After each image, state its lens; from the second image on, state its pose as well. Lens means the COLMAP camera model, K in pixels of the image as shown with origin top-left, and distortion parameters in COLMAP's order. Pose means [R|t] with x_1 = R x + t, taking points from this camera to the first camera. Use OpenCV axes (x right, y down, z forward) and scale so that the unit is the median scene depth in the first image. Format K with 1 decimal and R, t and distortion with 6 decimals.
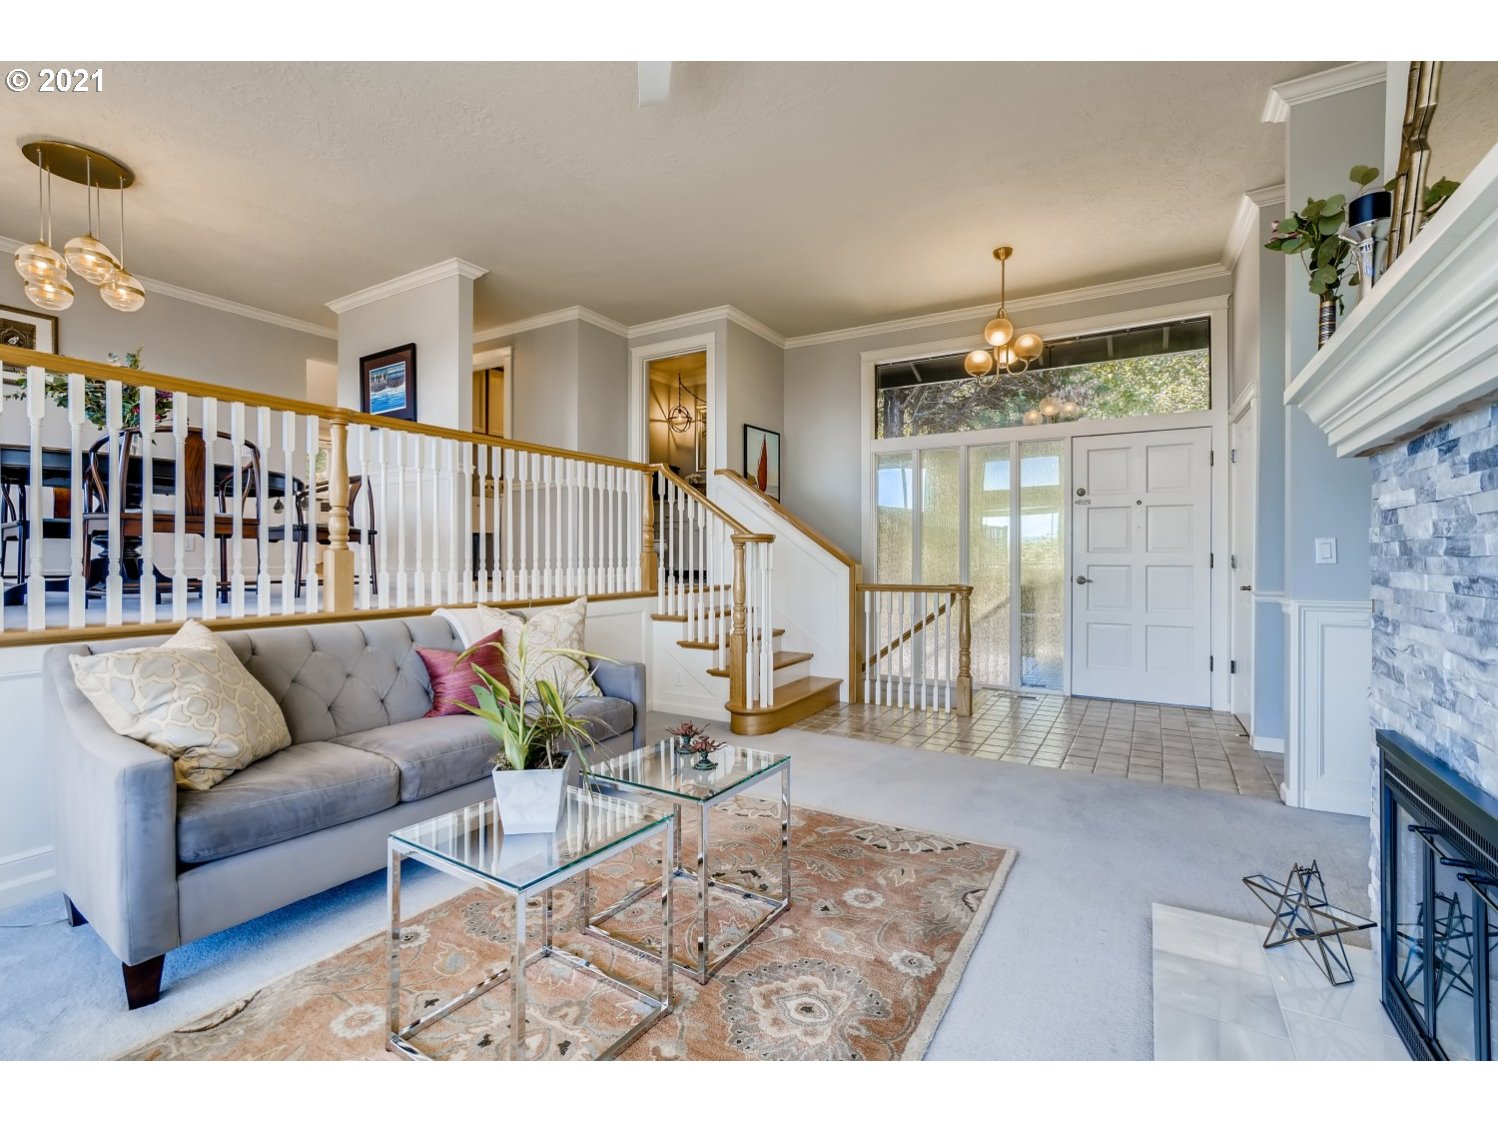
lens RADIAL K [[684.1, 0, 753.6], [0, 684.1, 553.9], [0, 0, 1]] dist [-0.002306, -0.000022]
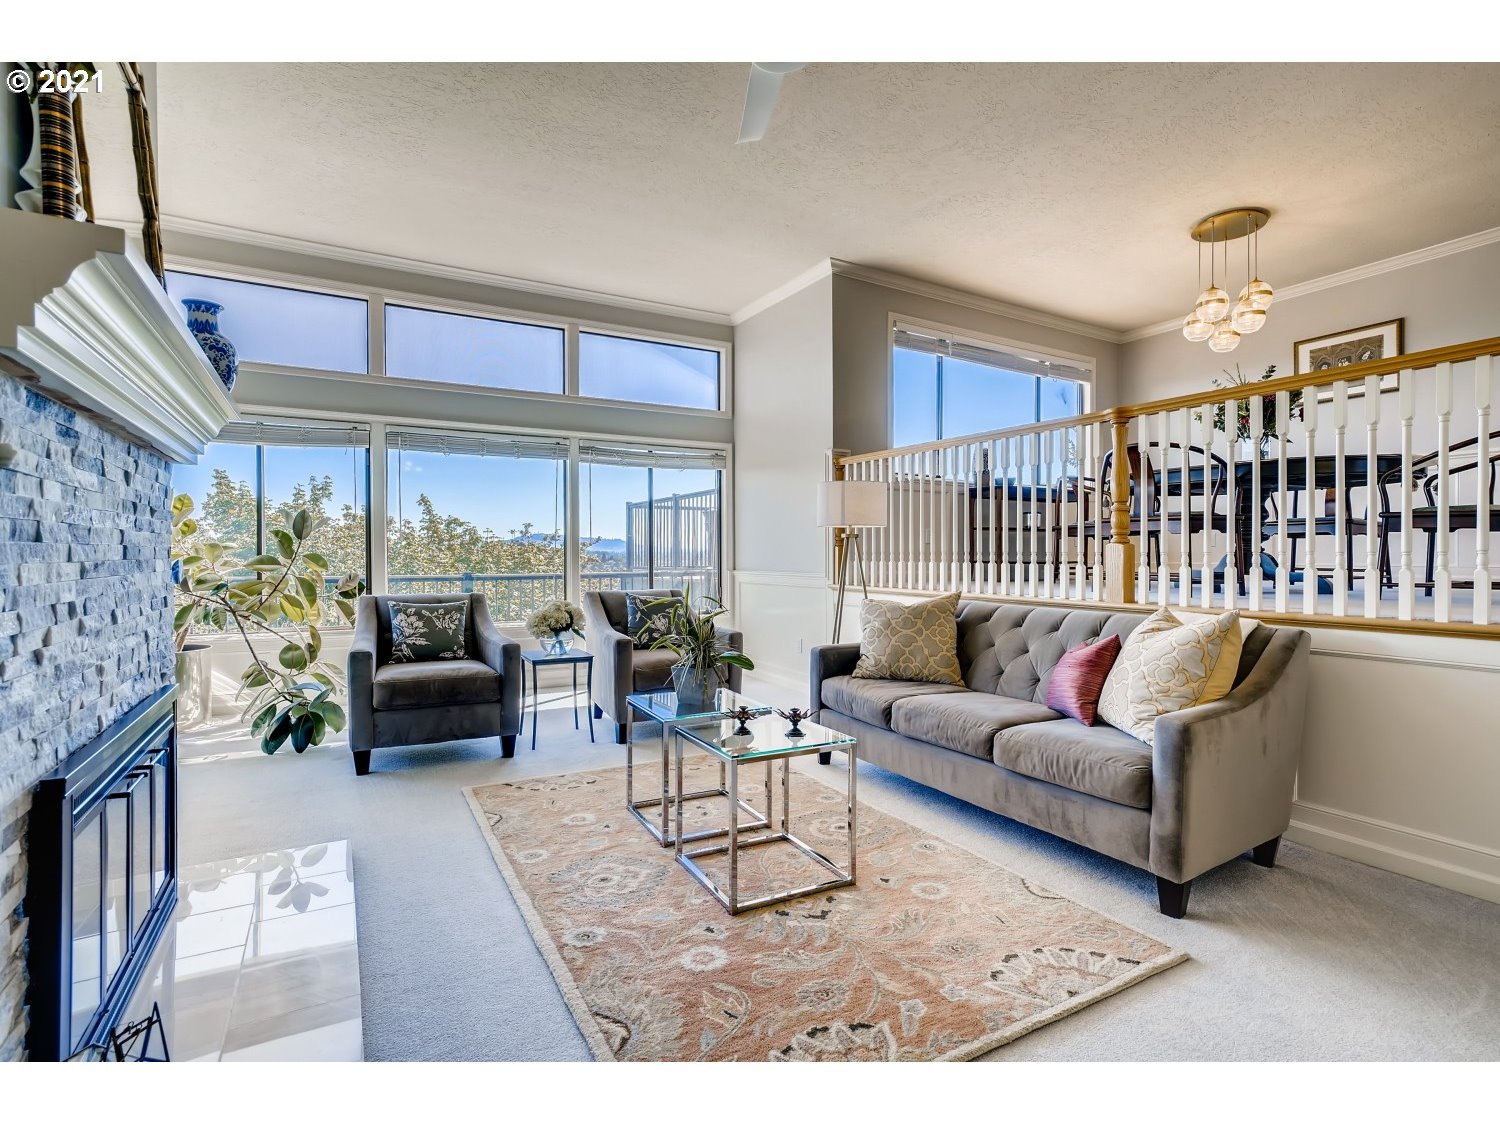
lens RADIAL K [[729.0, 0, 753.5], [0, 729.0, 566.3], [0, 0, 1]] dist [-0.000146, 0.000555]
pose [[-0.498408, 0.013026, -0.866845, 0.557791], [0.007194, 0.999915, 0.010889, 0.009119], [0.866913, -0.000809, -0.498459, 0.931019]]
